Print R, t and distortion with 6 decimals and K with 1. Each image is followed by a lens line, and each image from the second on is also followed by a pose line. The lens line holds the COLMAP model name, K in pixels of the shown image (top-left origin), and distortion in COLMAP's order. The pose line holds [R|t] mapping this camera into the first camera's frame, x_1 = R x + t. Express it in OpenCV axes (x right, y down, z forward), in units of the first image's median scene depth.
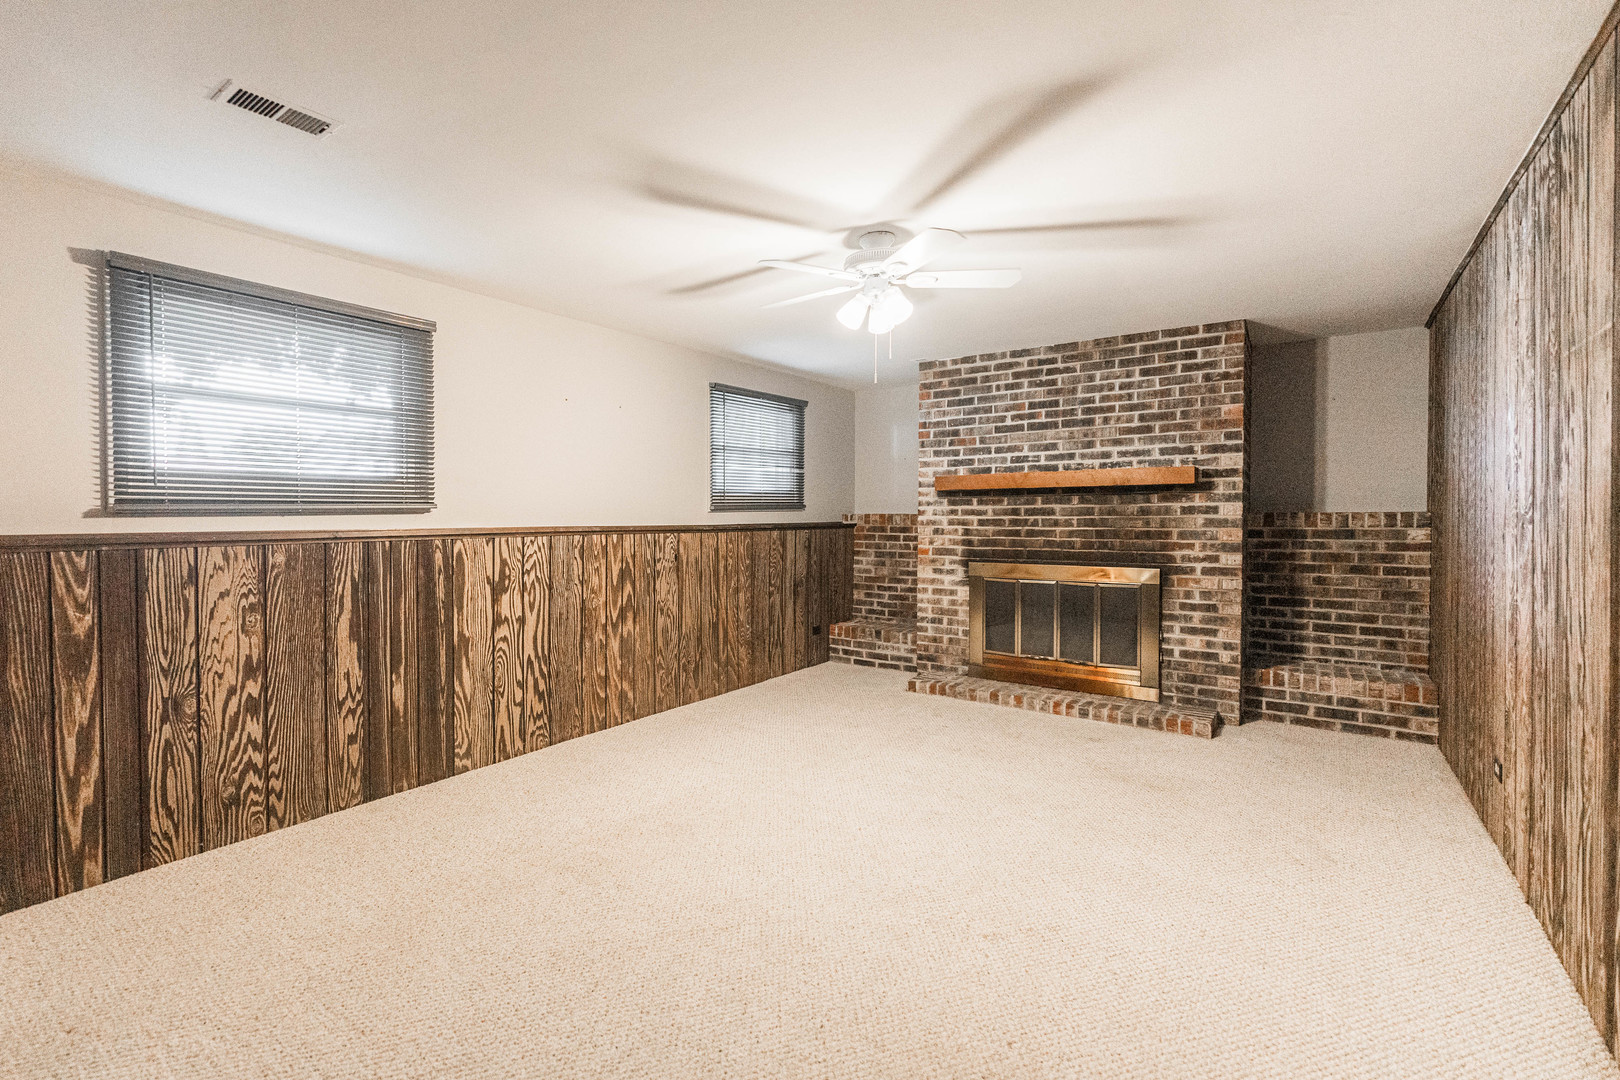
lens RADIAL K [[686.4, 0, 804.7], [0, 686.4, 513.4], [0, 0, 1]] dist [0.002492, 0.000038]
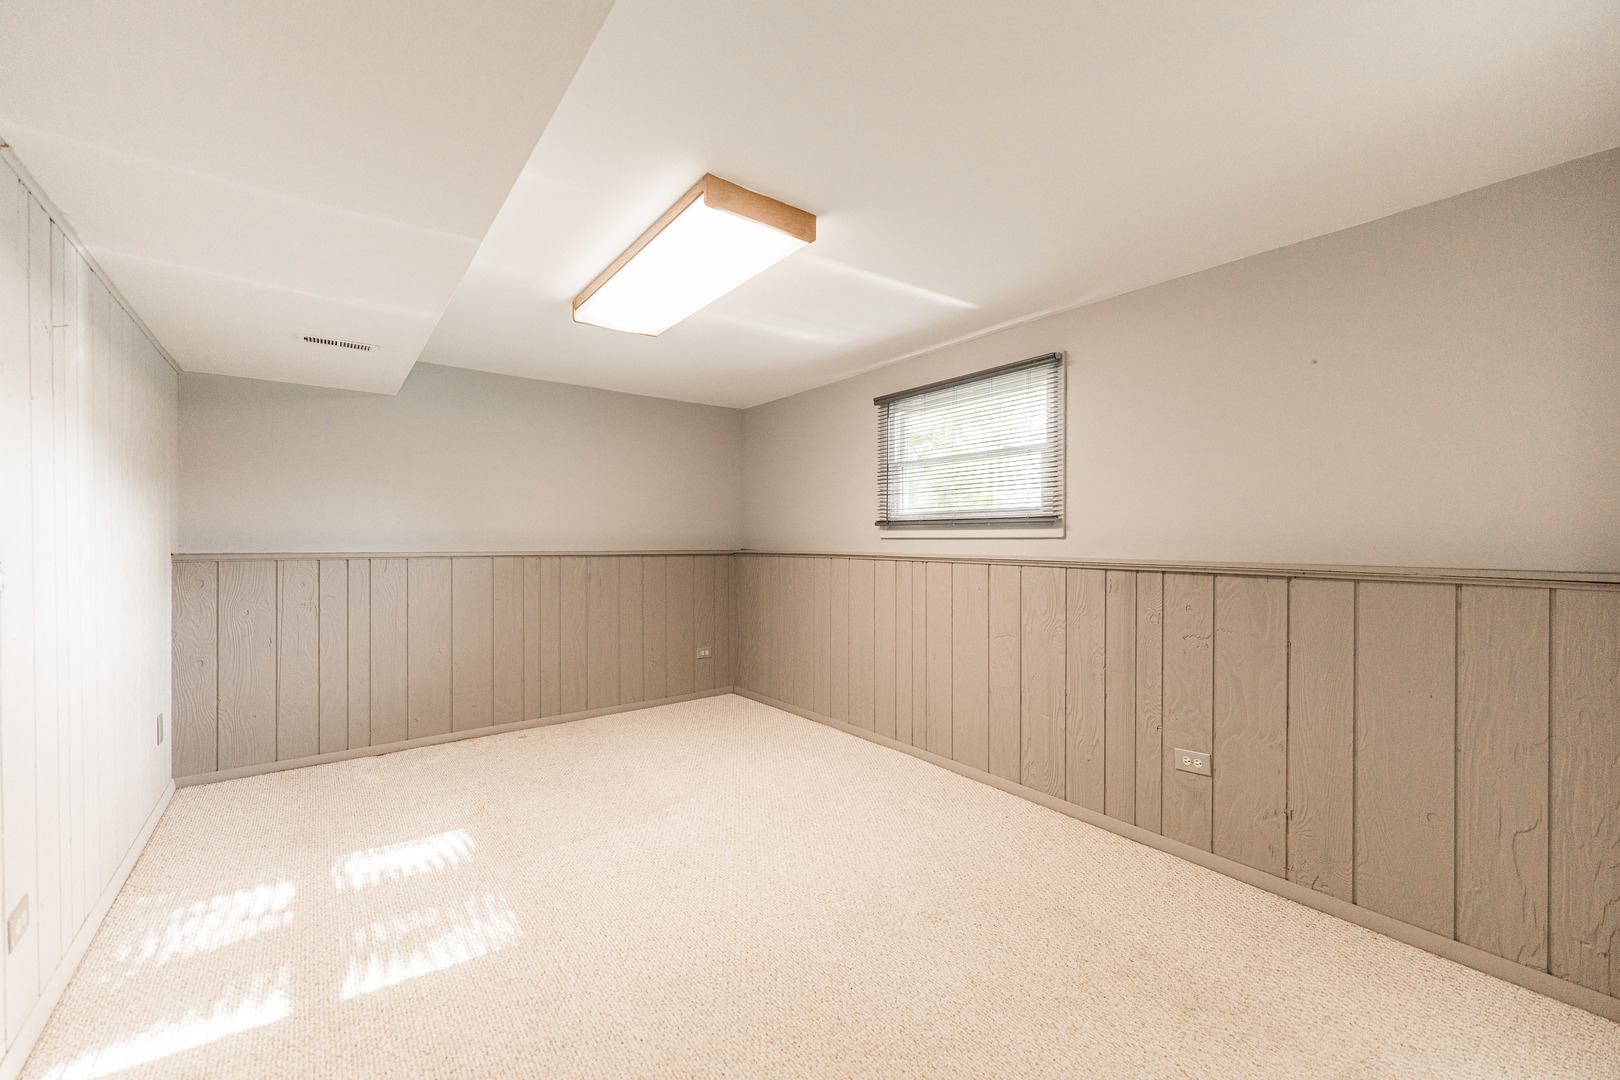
lens RADIAL K [[670.2, 0, 810.0], [0, 670.2, 540.0], [0, 0, 1]] dist [-0.001163, -0.000175]
pose [[-0.293941, -0.000189, -0.955823, 0.624572], [-0.003151, 0.999995, 0.000771, -0.001179], [0.955818, 0.003238, -0.293940, 0.978874]]
